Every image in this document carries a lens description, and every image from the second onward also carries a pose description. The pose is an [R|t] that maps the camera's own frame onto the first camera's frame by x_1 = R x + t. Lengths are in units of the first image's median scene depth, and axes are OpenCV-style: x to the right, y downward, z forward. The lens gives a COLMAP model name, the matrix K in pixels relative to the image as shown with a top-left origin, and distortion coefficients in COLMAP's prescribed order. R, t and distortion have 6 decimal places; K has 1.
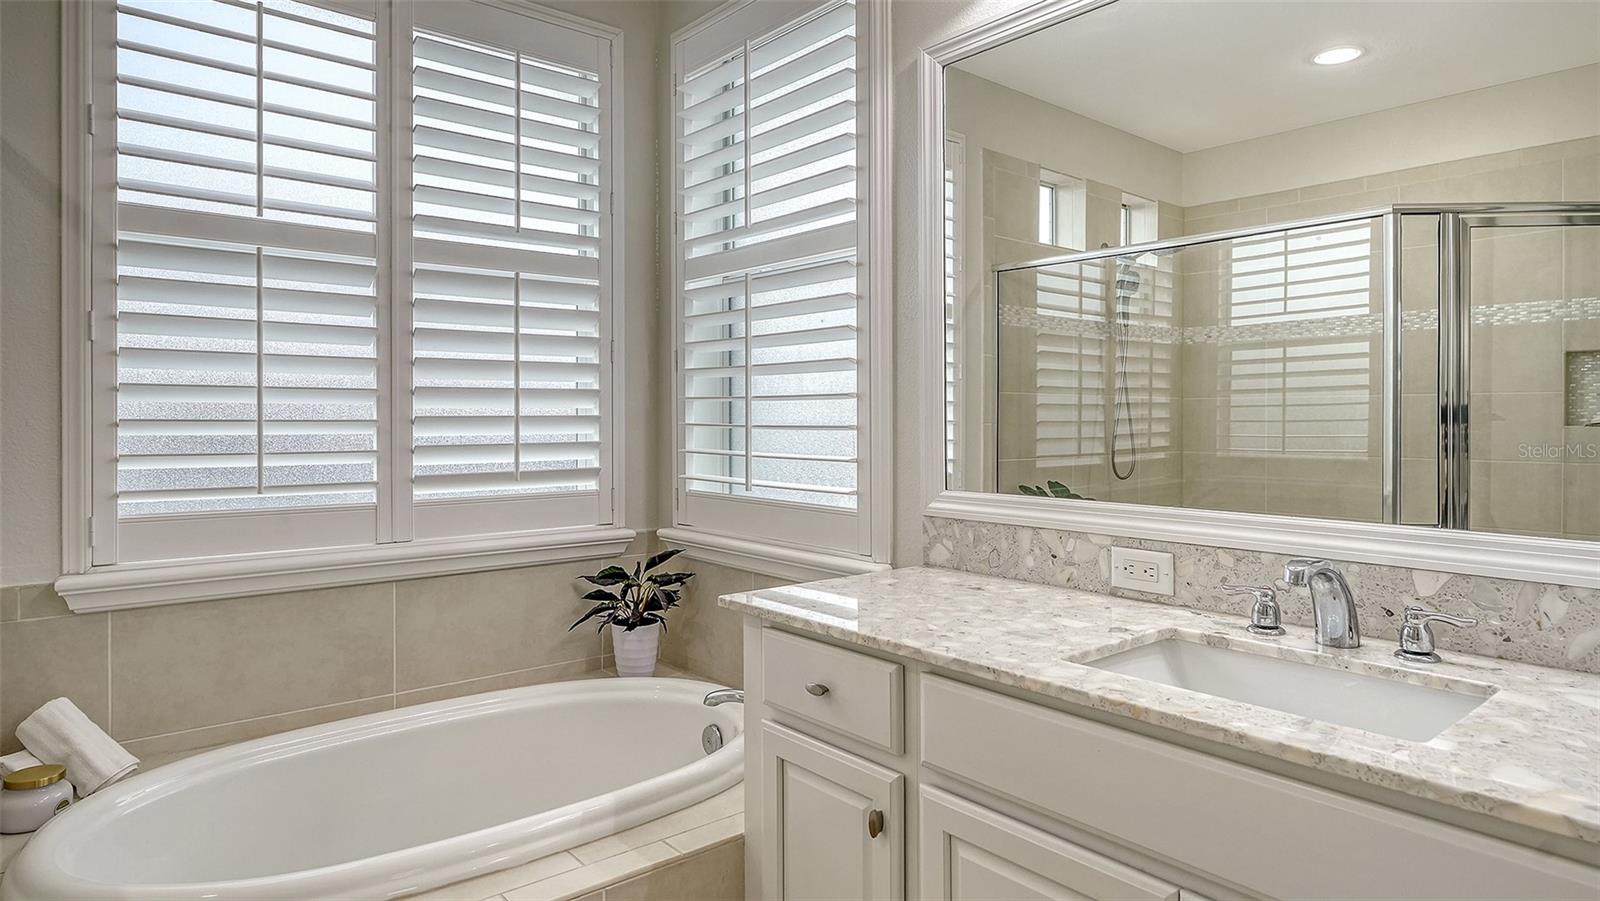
lens RADIAL K [[930.6, 0, 818.7], [0, 930.6, 427.0], [0, 0, 1]] dist [0.006496, -0.000661]
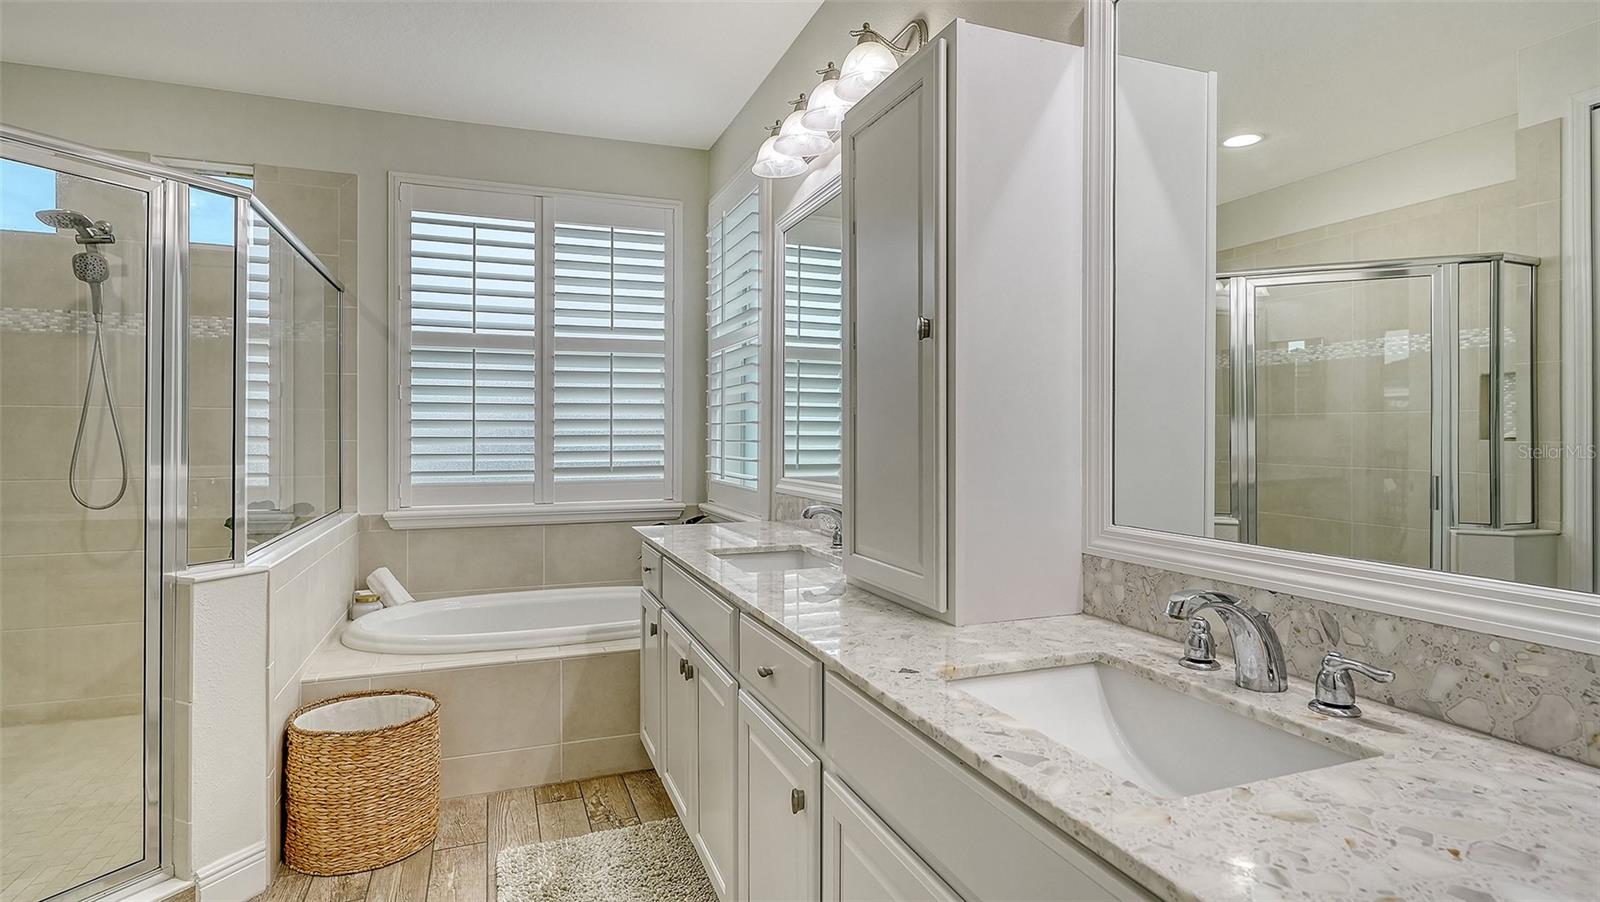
lens RADIAL K [[812.7, 0, 800.3], [0, 812.7, 442.1], [0, 0, 1]] dist [-0.000197, 0.000466]
pose [[0.940266, -0.000702, -0.340439, 0.567205], [0.000500, 1.000000, -0.000682, 0.003713], [0.340439, 0.000471, 0.940266, -0.335513]]
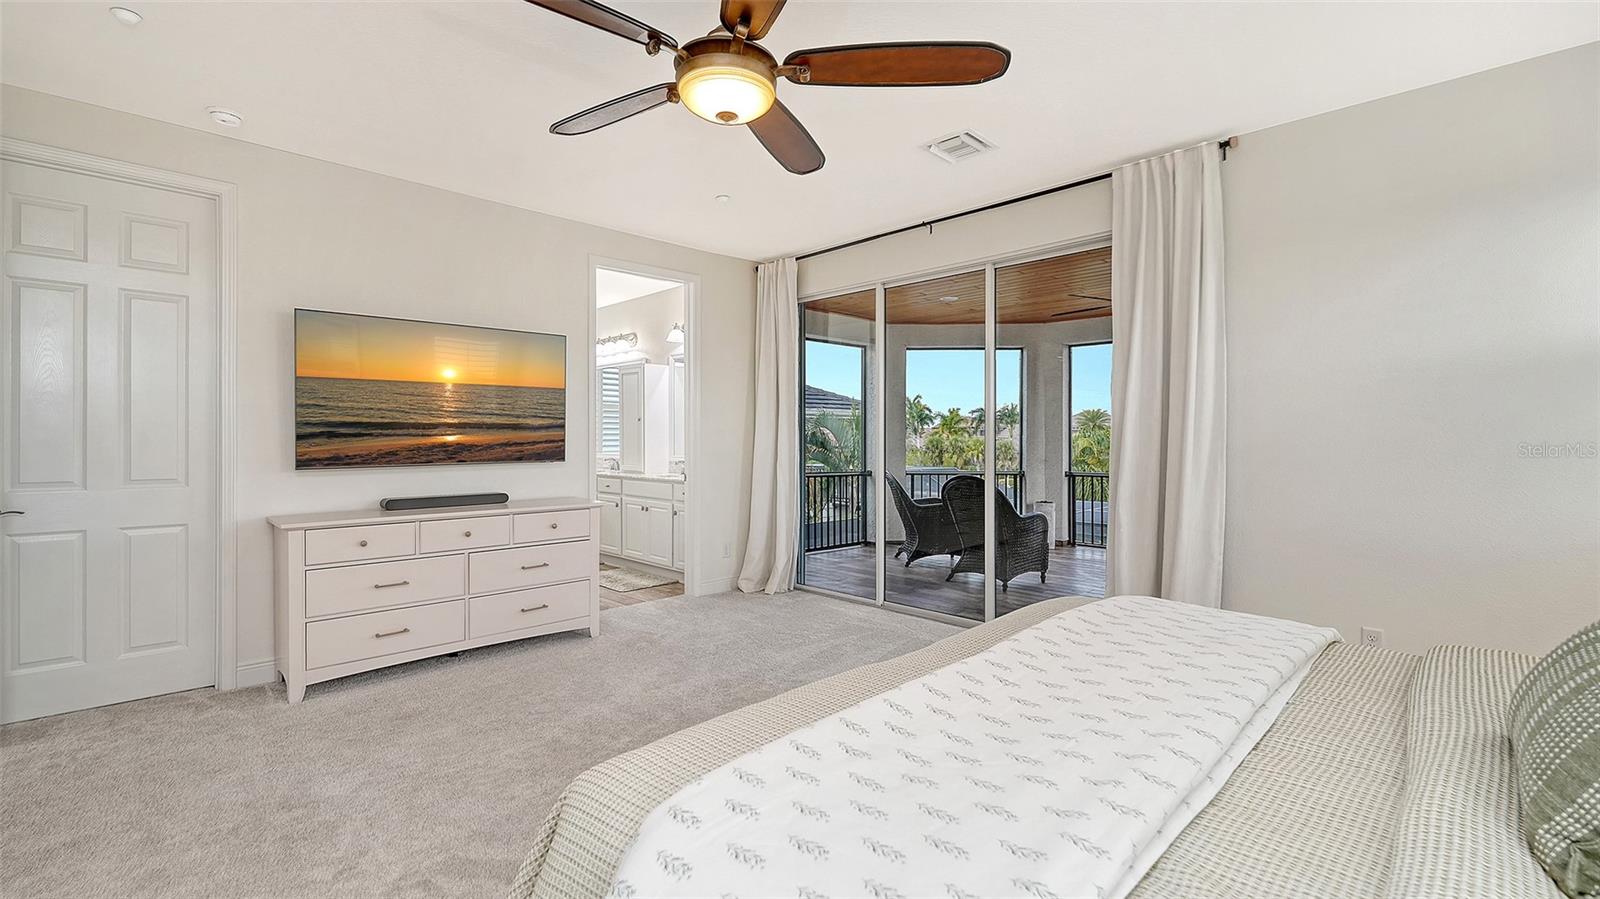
lens RADIAL K [[689.0, 0, 797.7], [0, 689.0, 439.7], [0, 0, 1]] dist [-0.006434, 0.000289]
pose [[0.998772, 0.003096, 0.049444, 0.741623], [-0.003178, 0.999994, 0.001582, -0.013488], [-0.049439, -0.001738, 0.998776, -2.606465]]
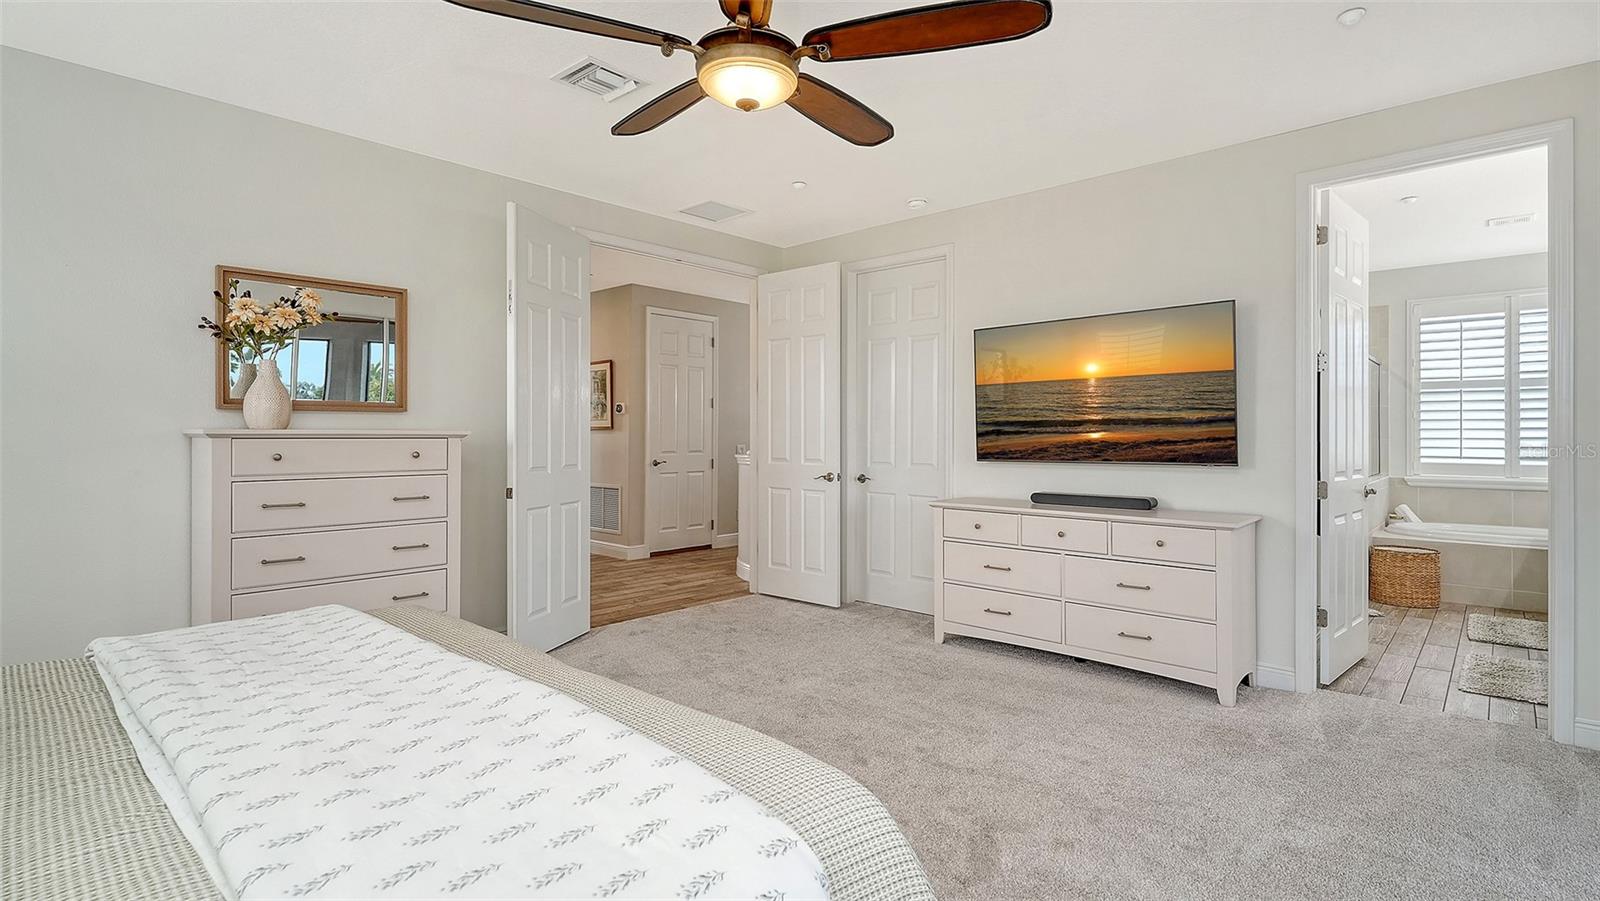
lens RADIAL K [[745.7, 0, 809.3], [0, 745.7, 433.9], [0, 0, 1]] dist [-0.000296, -0.000166]
pose [[0.112273, -0.001900, -0.993676, 1.762589], [-0.003207, 0.999992, -0.002274, -0.008745], [0.993672, 0.003442, 0.112267, -1.618698]]
